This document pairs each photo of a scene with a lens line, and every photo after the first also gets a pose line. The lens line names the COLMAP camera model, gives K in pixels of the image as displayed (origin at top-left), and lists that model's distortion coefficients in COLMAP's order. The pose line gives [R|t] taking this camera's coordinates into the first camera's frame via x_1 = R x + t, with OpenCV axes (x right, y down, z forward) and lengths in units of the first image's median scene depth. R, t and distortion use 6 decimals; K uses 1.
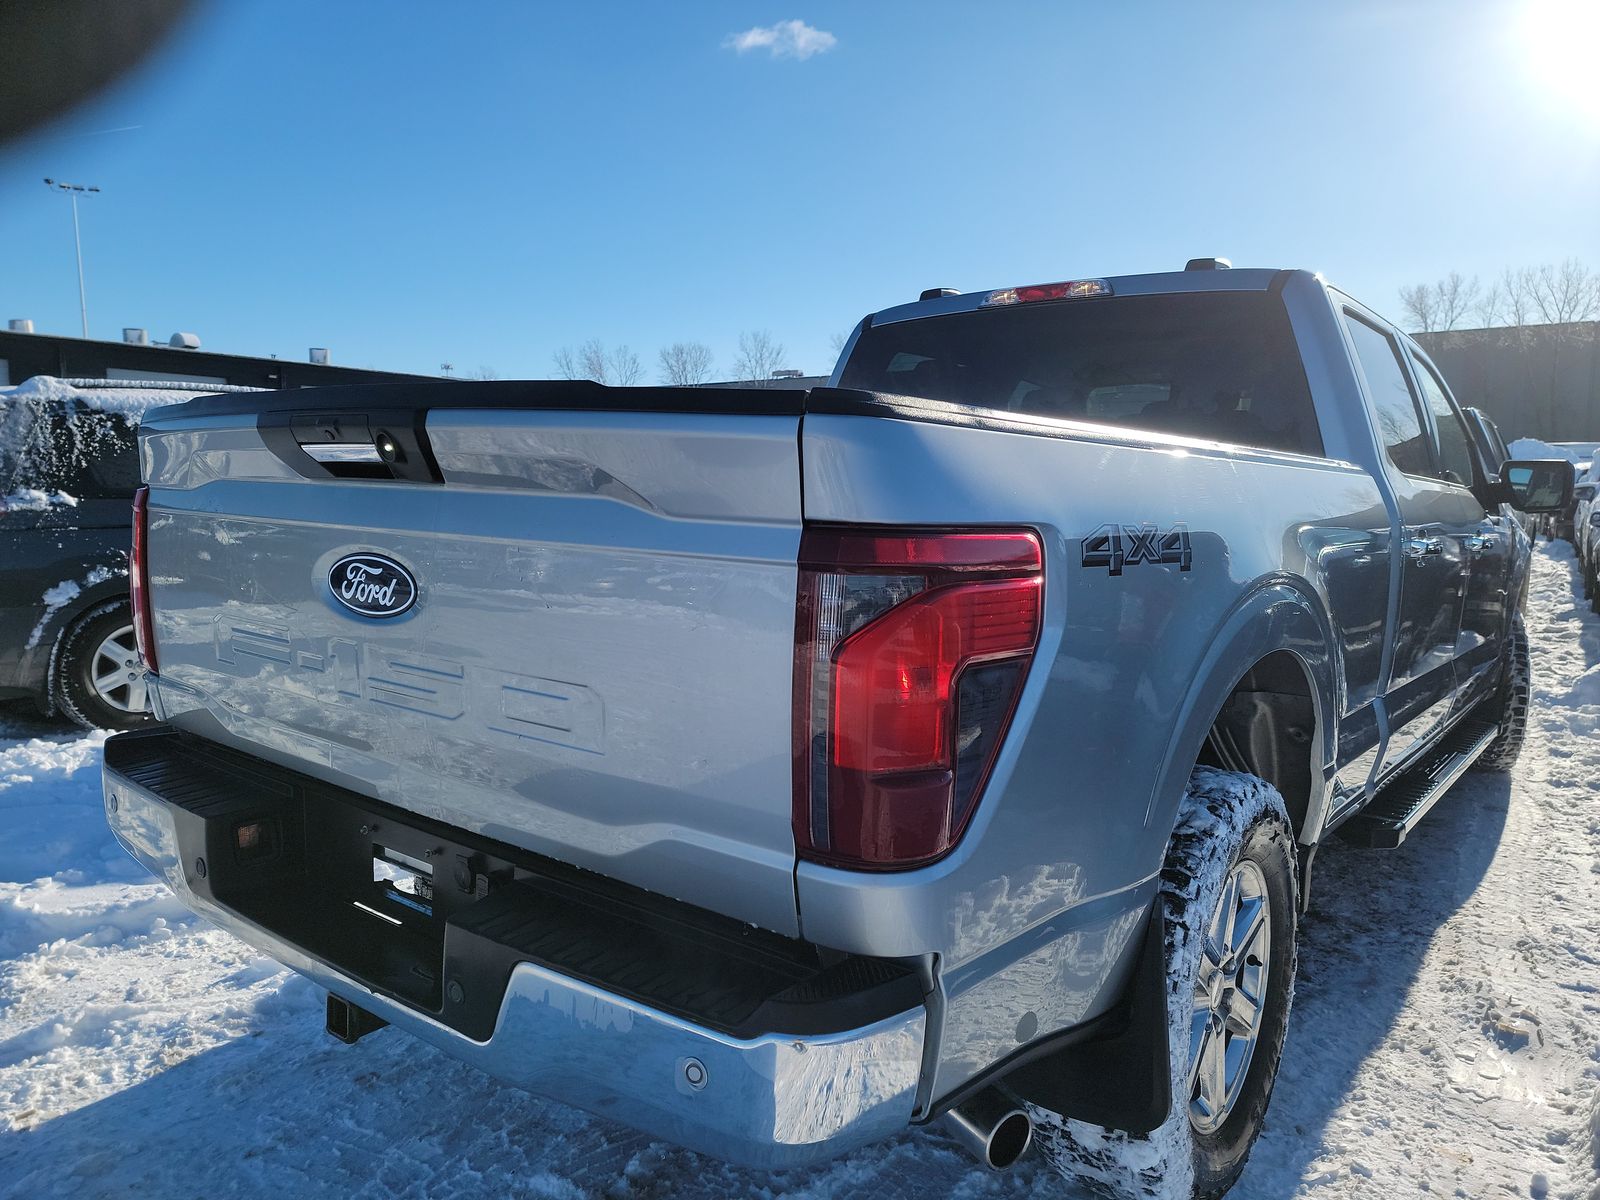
lens RADIAL K [[1106.0, 0, 789.0], [0, 1106.0, 605.4], [0, 0, 1]] dist [0.110565, -0.093995]
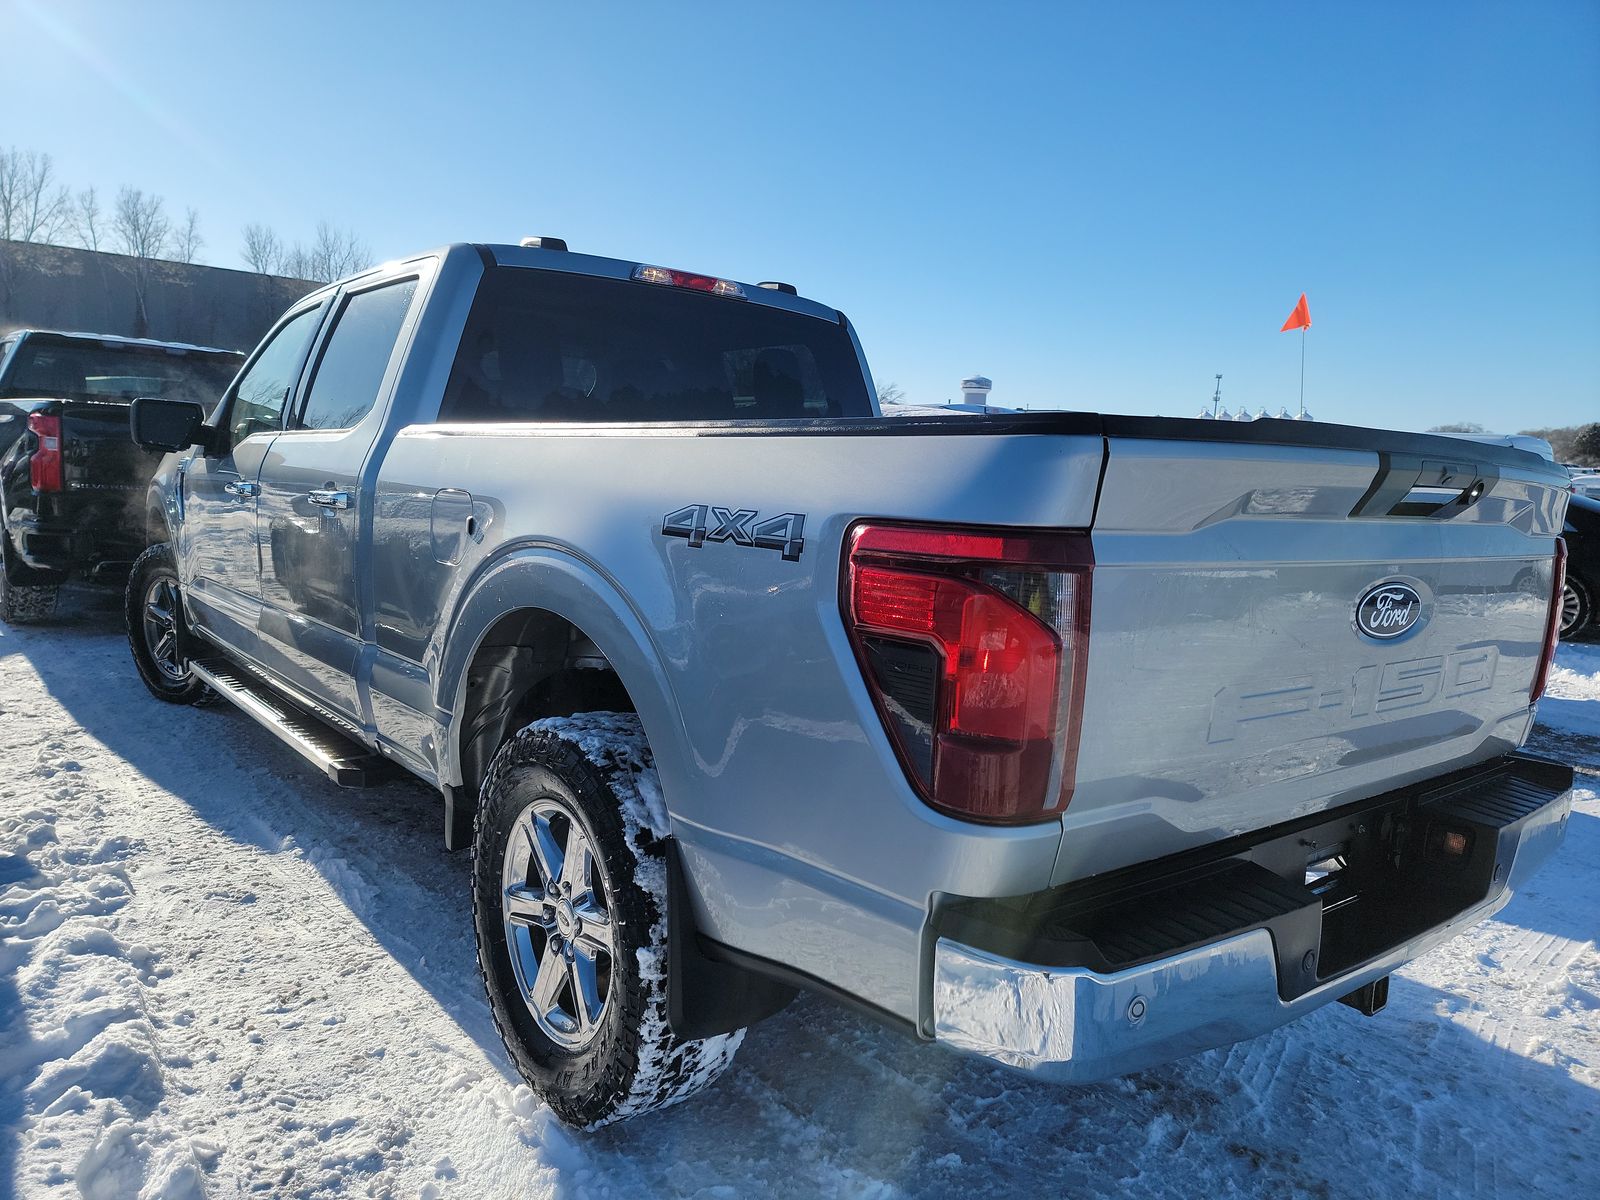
lens RADIAL K [[1142.0, 0, 799.8], [0, 1142.0, 644.7], [0, 0, 1]] dist [0.072738, -0.103896]
pose [[0.194046, -0.156212, 0.968475, -0.851083], [0.060867, 0.987255, 0.147046, -0.100291], [-0.979102, 0.030415, 0.201081, 0.715365]]
